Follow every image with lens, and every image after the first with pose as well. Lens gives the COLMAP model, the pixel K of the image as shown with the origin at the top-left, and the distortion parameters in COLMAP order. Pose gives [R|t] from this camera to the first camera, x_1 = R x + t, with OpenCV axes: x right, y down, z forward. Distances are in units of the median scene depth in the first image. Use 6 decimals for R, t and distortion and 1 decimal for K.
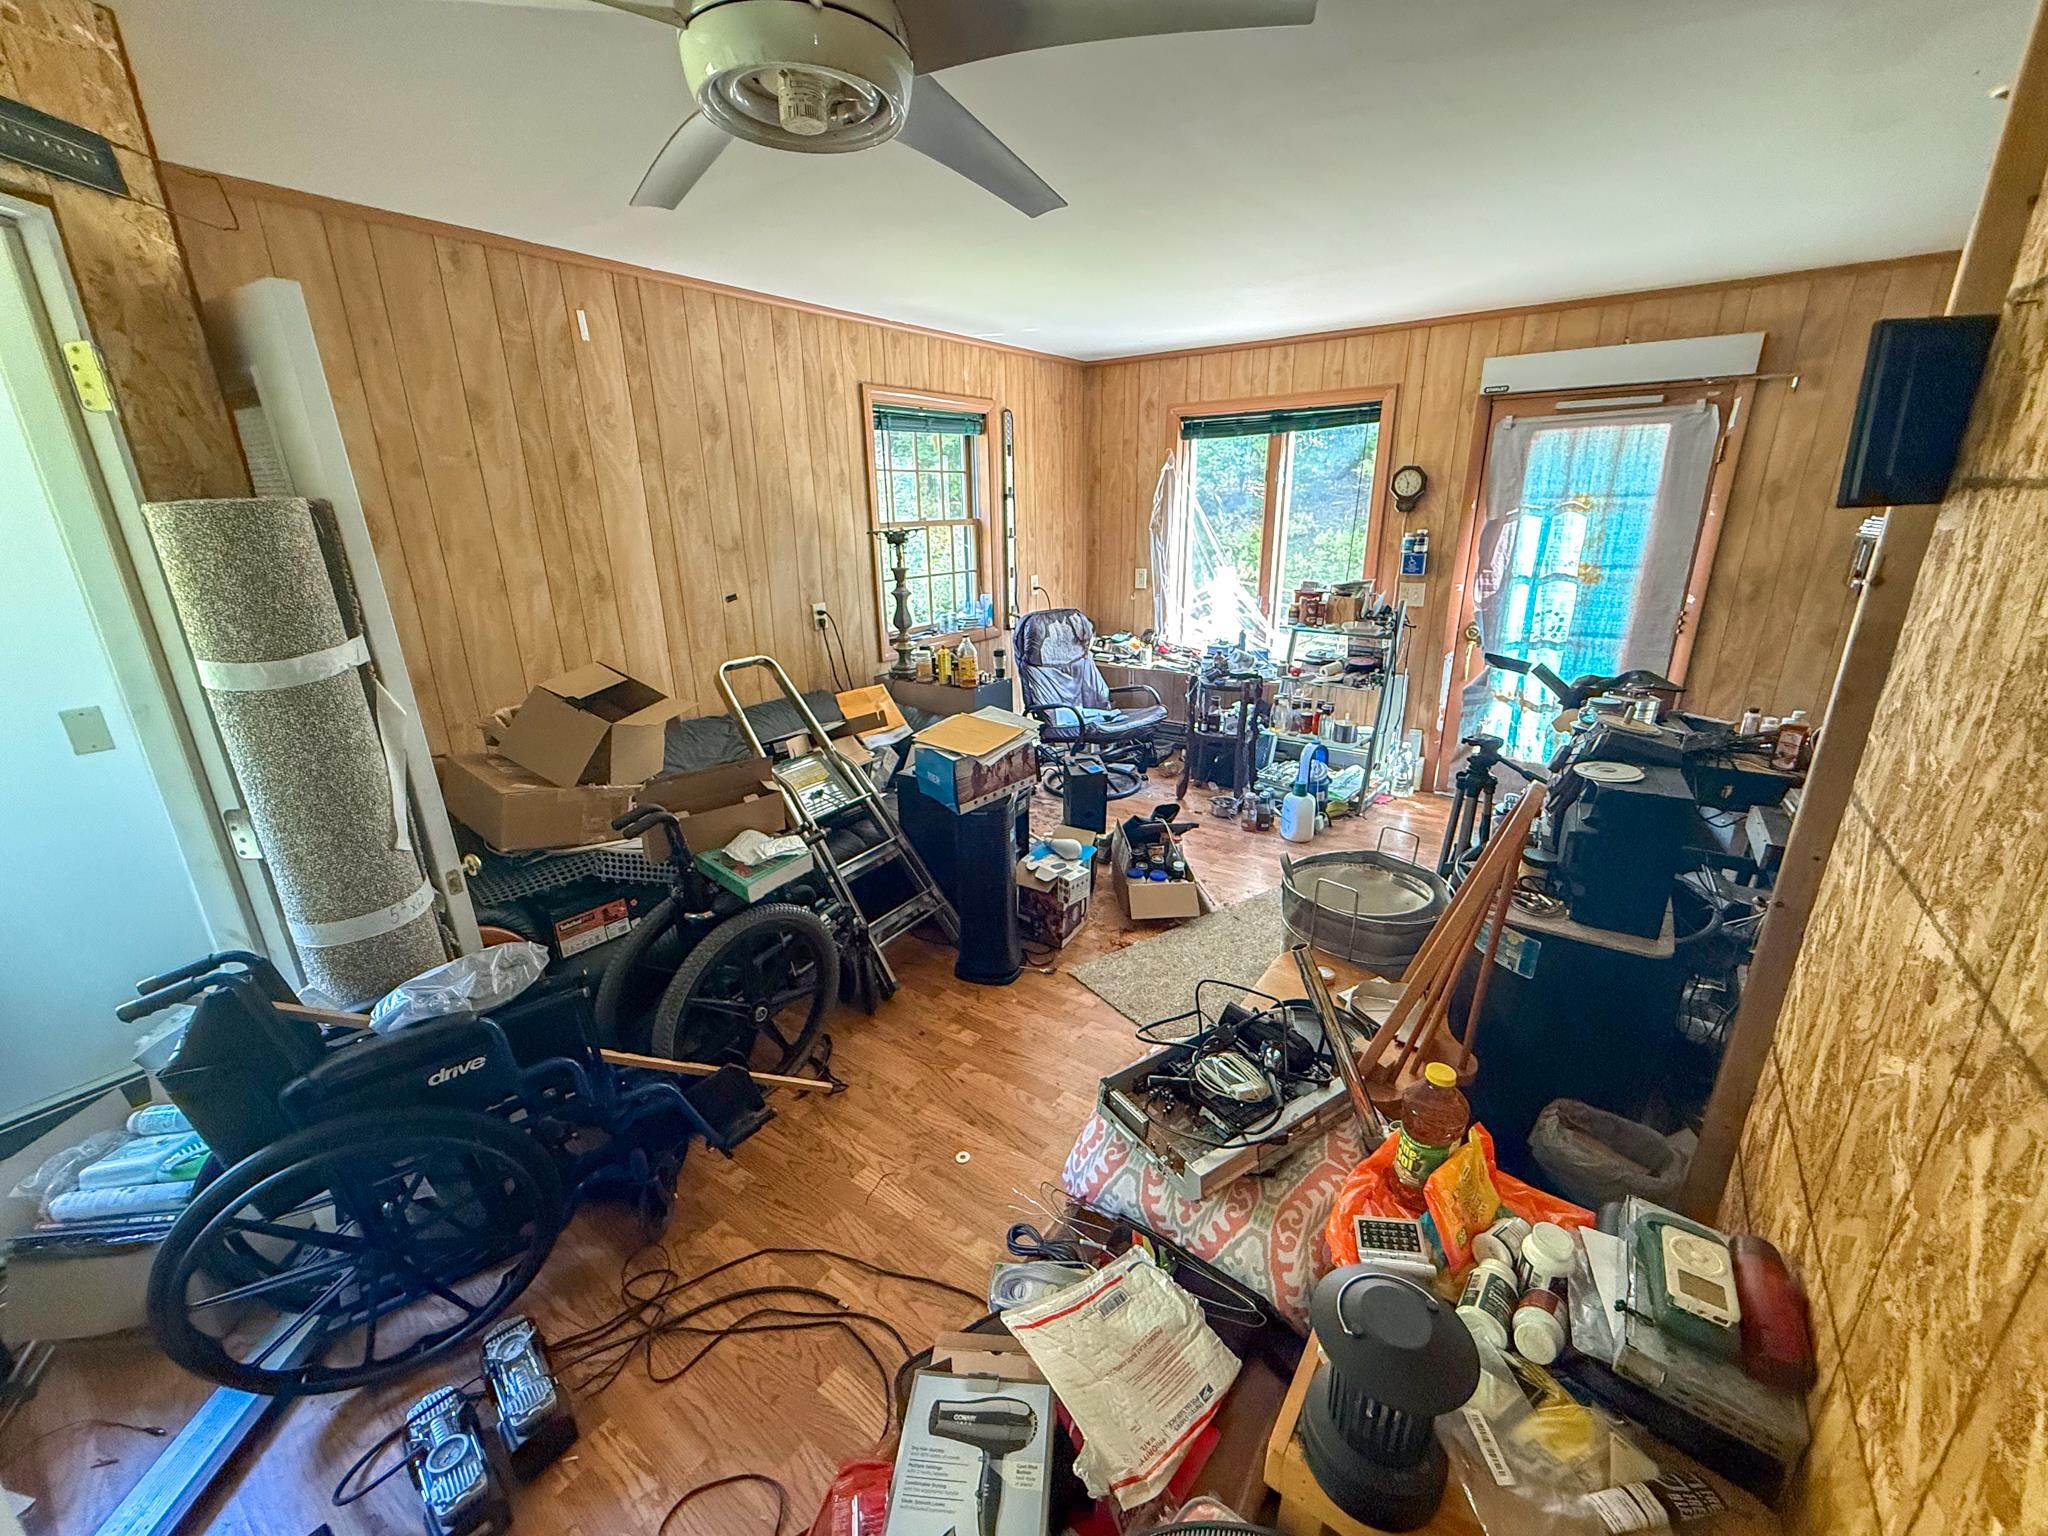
lens RADIAL K [[815.2, 0, 1026.0], [0, 815.2, 769.3], [0, 0, 1]] dist [-0.002105, -0.000181]
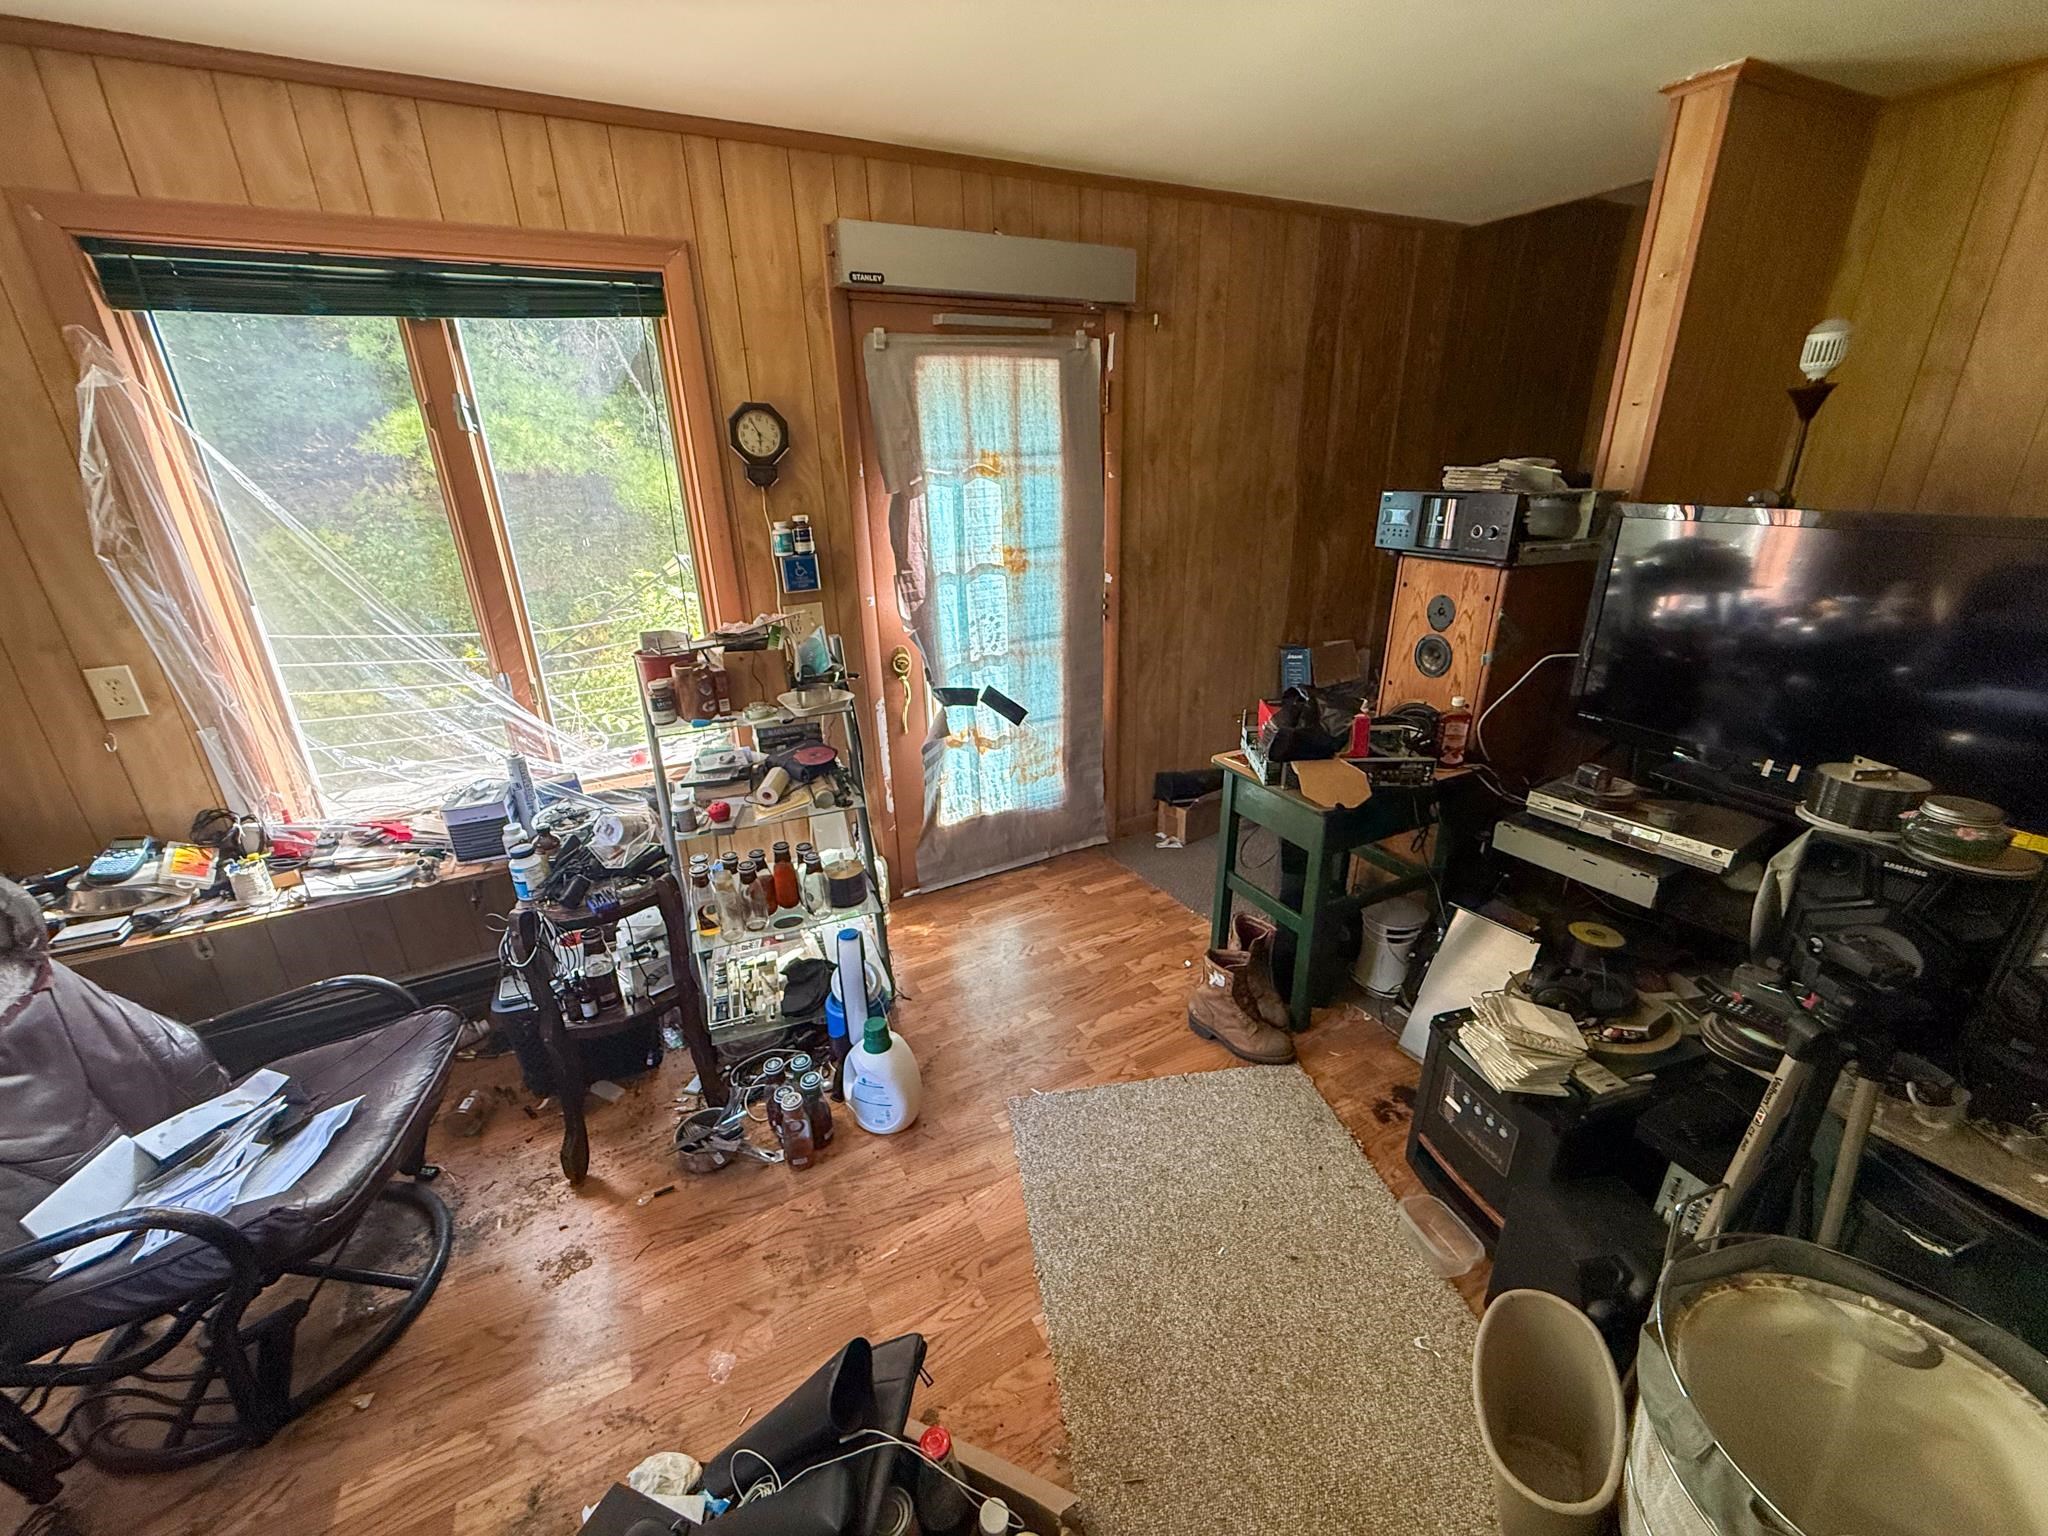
lens RADIAL K [[815.2, 0, 1020.4], [0, 815.2, 769.0], [0, 0, 1]] dist [-0.002105, -0.000181]
pose [[0.437970, -0.316896, 0.841284, 0.000162], [0.300162, 0.933655, 0.195427, -0.192036], [-0.847399, 0.166931, 0.504033, 0.604038]]
